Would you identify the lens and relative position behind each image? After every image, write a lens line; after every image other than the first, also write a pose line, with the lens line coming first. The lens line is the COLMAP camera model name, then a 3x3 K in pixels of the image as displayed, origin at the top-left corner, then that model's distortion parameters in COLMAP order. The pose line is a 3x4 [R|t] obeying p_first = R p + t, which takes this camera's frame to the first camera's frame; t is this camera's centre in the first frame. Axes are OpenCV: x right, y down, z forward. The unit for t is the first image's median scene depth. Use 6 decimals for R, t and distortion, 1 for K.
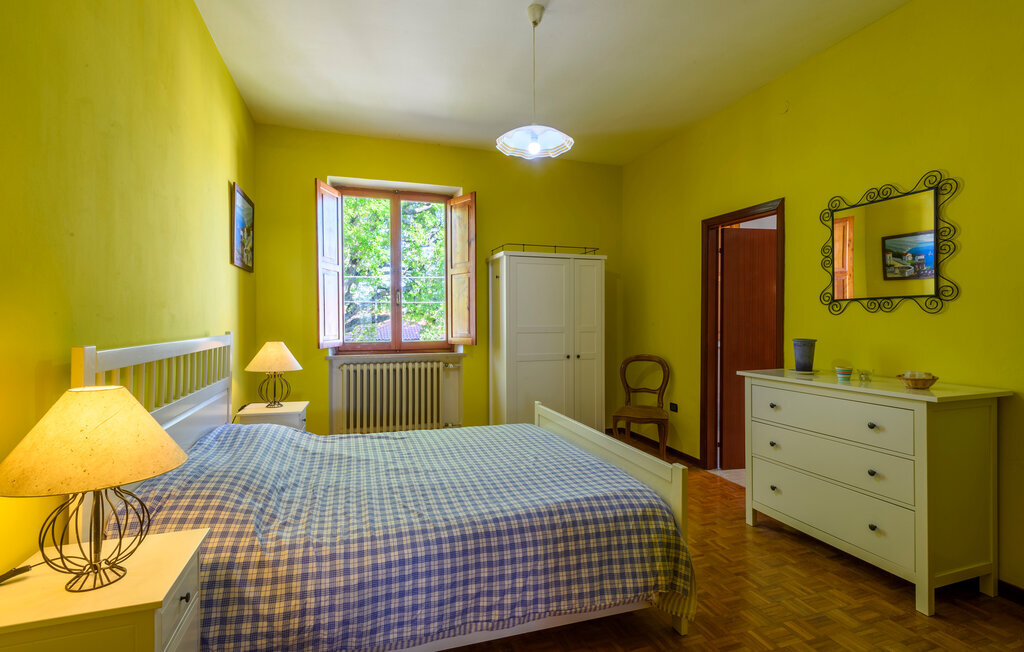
lens RADIAL K [[494.9, 0, 512.0], [0, 494.9, 326.0], [0, 0, 1]] dist [0.001145, 0.000029]
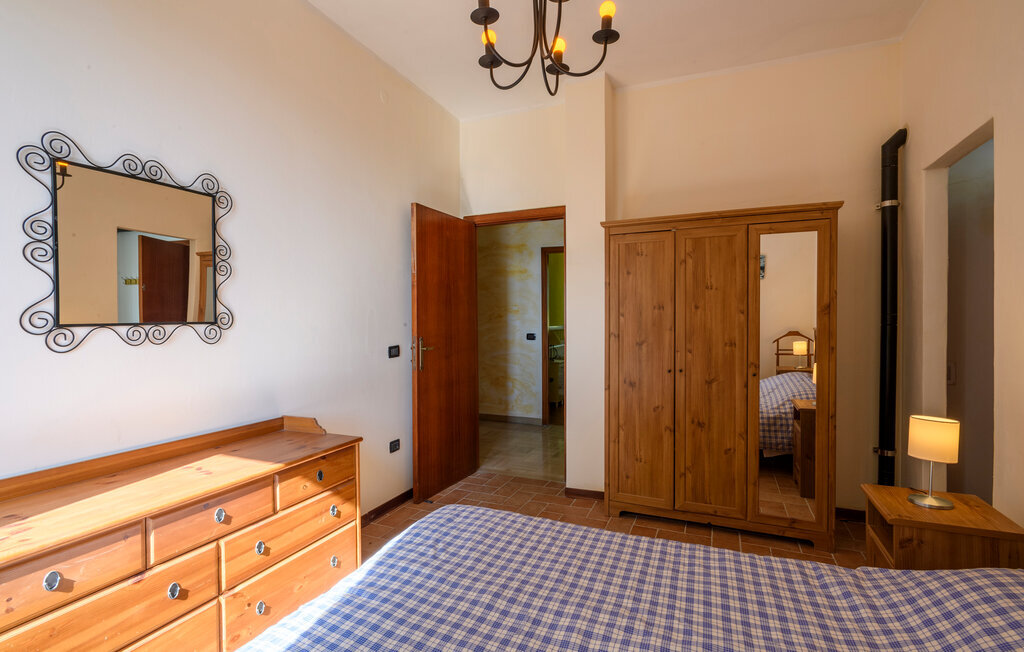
lens RADIAL K [[469.2, 0, 512.0], [0, 469.2, 326.0], [0, 0, 1]] dist [0.000784, 0.000165]
pose [[-0.712900, -0.010103, 0.701193, -0.066639], [0.009721, 0.999658, 0.024286, -0.073002], [-0.701198, 0.024130, -0.712558, 1.250693]]
